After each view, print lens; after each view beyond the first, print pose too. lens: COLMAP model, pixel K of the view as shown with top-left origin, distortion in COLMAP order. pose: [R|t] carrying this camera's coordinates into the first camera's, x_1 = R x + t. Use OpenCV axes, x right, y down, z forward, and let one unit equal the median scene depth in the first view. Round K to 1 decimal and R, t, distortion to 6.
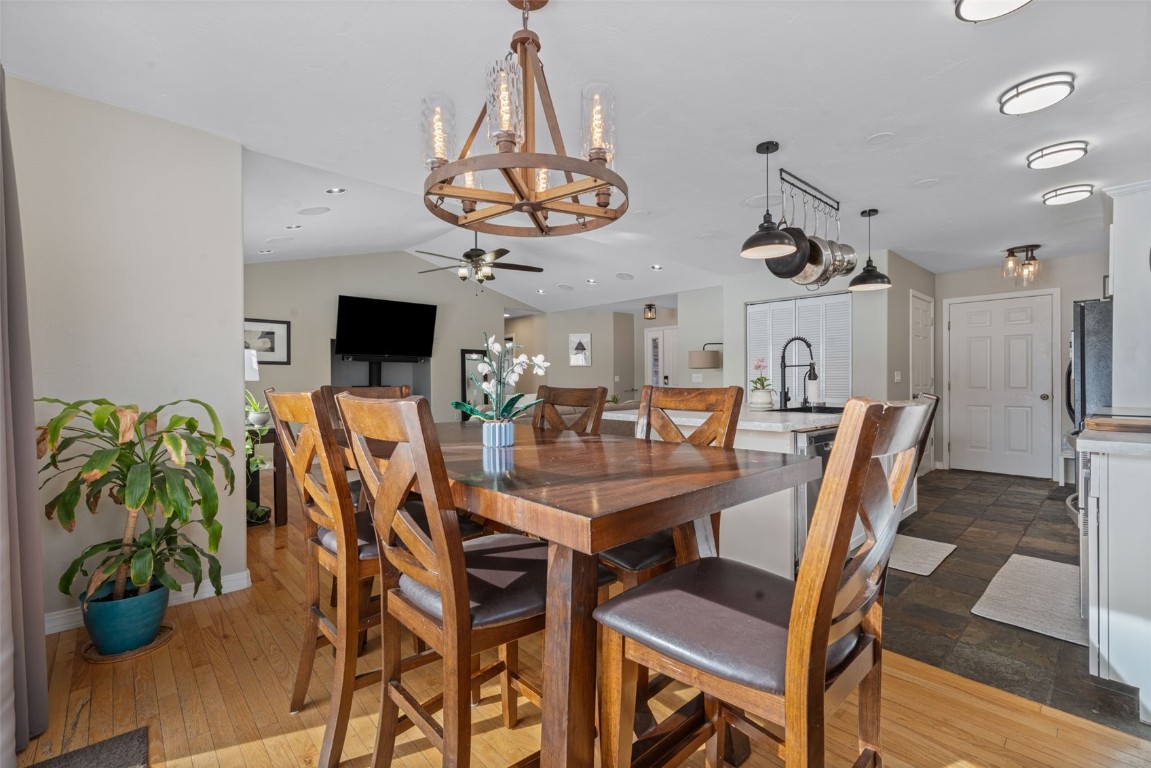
lens RADIAL K [[494.8, 0, 579.6], [0, 494.8, 383.5], [0, 0, 1]] dist [-0.006980, -0.000145]
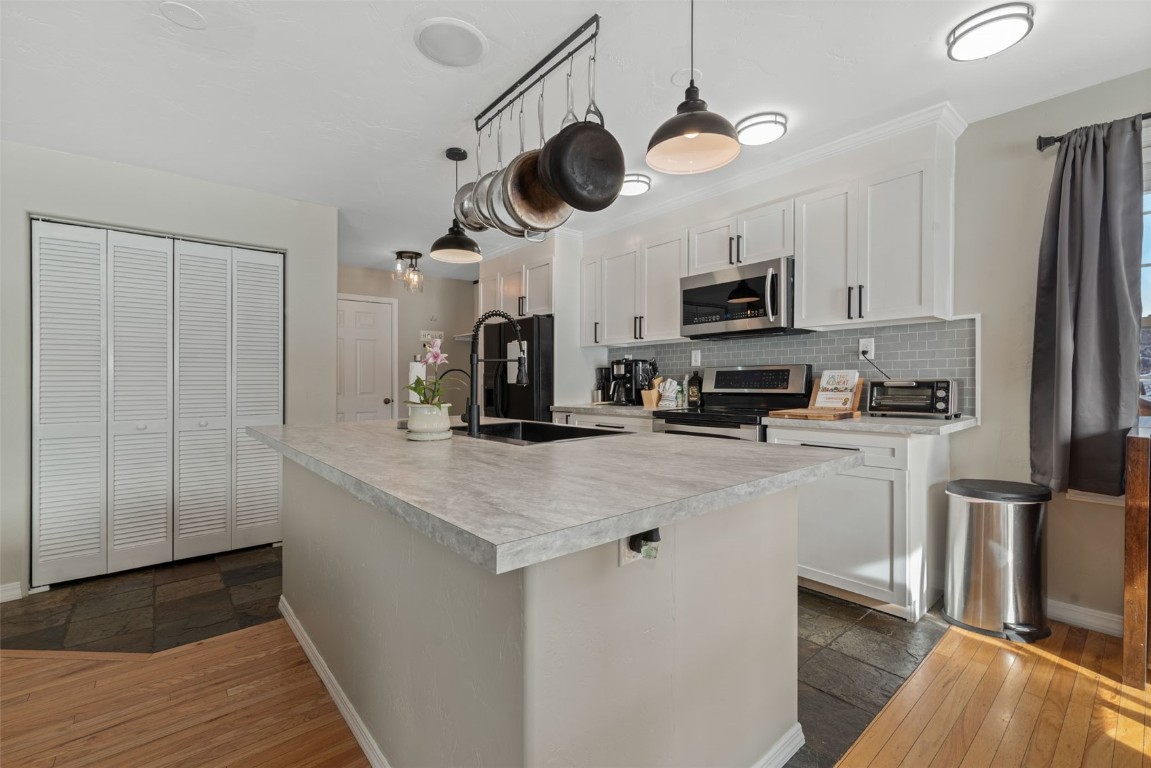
lens RADIAL K [[492.2, 0, 614.2], [0, 492.2, 381.5], [0, 0, 1]] dist [-0.000123, -0.000170]
pose [[0.027616, 0.001713, 0.999617, -0.090950], [0.017454, 0.999845, -0.002196, -0.004691], [-0.999466, 0.017508, 0.027581, 0.537469]]
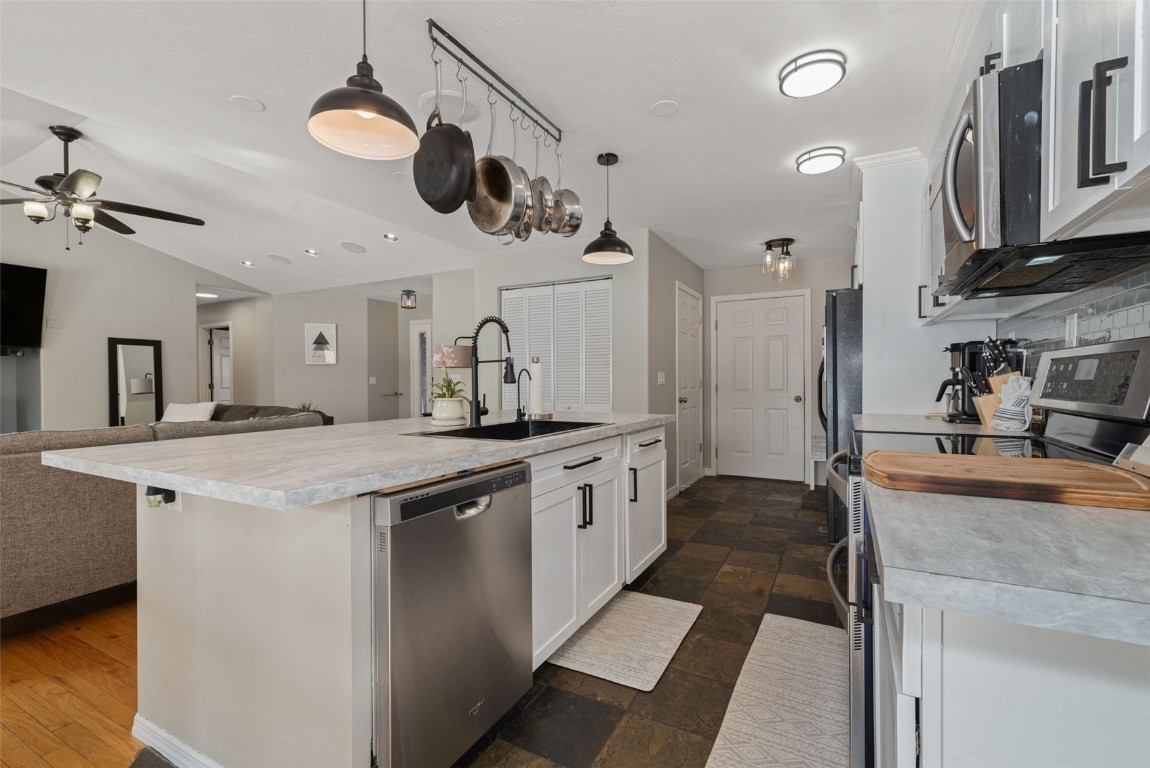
lens RADIAL K [[495.4, 0, 561.3], [0, 495.4, 385.6], [0, 0, 1]] dist [-0.006259, -0.000461]
pose [[0.951632, -0.003413, 0.307223, 0.207781], [0.002970, 0.999994, 0.001908, -0.003212], [-0.307227, -0.000903, 0.951636, 0.221364]]
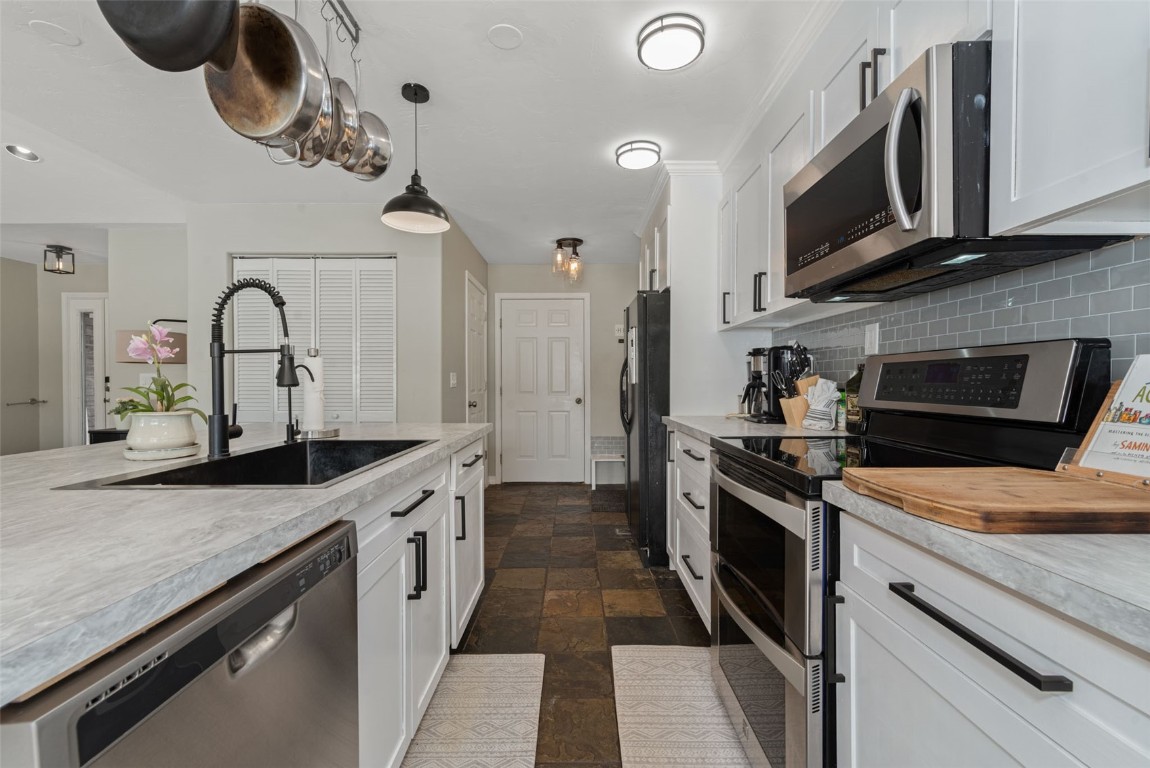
lens RADIAL K [[507.5, 0, 563.6], [0, 507.5, 386.3], [0, 0, 1]] dist [-0.001343, 0.000210]
pose [[0.696480, -0.003916, 0.717566, 0.203666], [0.004246, 0.999990, 0.001336, -0.004337], [-0.717564, 0.002117, 0.696489, 0.335017]]
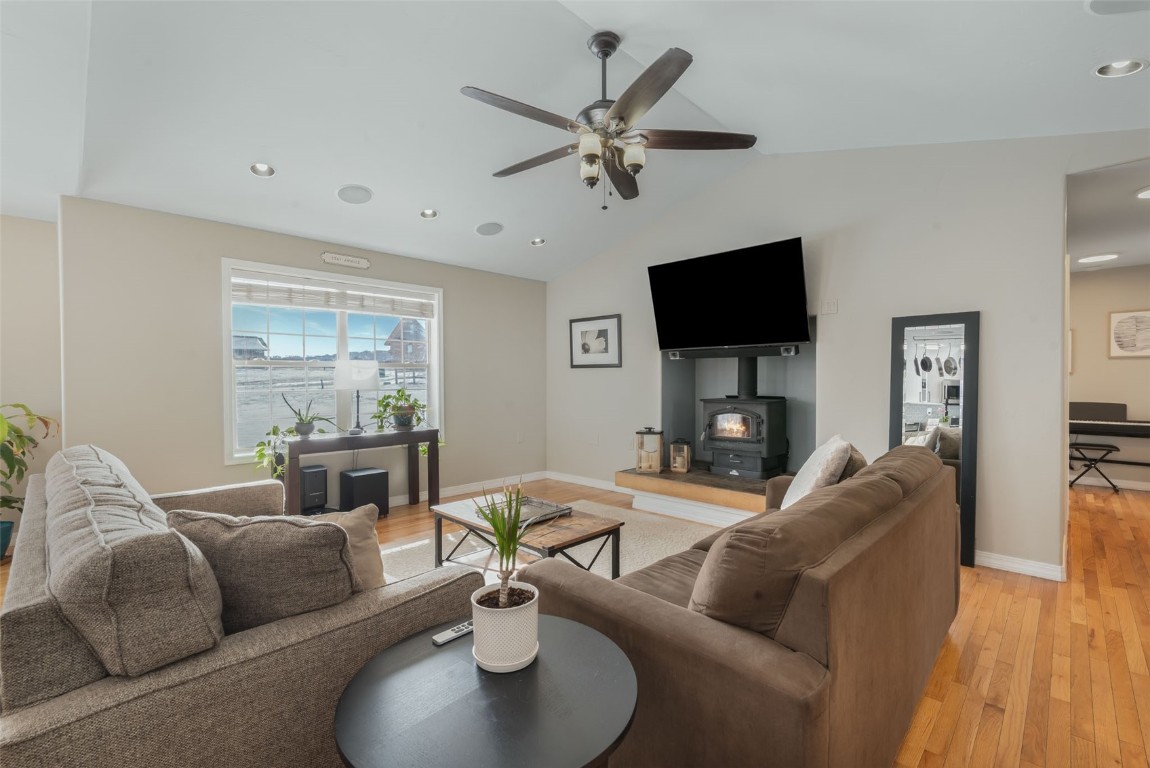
lens RADIAL K [[495.4, 0, 561.3], [0, 495.4, 385.6], [0, 0, 1]] dist [-0.006259, -0.000461]
pose [[0.013873, 0.011642, -0.999836, 0.255082], [-0.010107, 0.999883, 0.011502, -0.019646], [0.999853, 0.009946, 0.013989, 1.042010]]
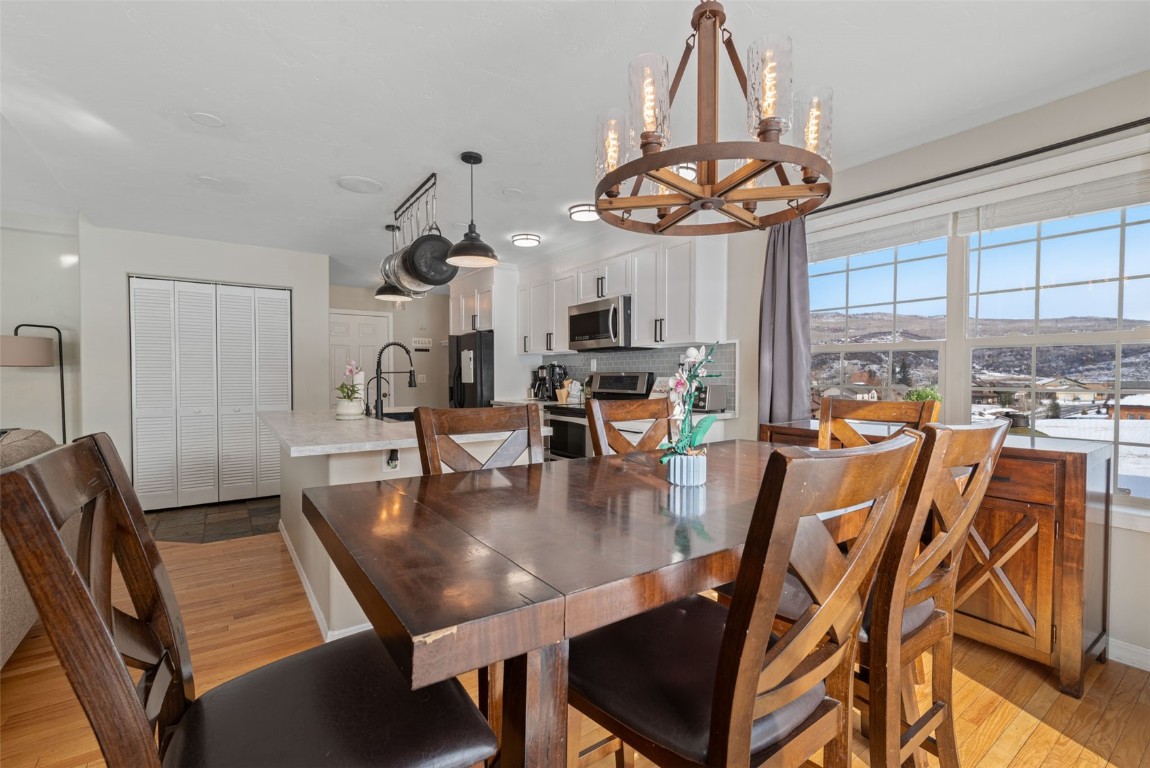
lens RADIAL K [[486.3, 0, 600.2], [0, 486.3, 389.4], [0, 0, 1]] dist [-0.001112, -0.000176]
pose [[0.114222, -0.023900, 0.993168, -0.288717], [0.009202, 0.999693, 0.022998, -0.013427], [-0.993413, 0.006512, 0.114406, 0.315211]]
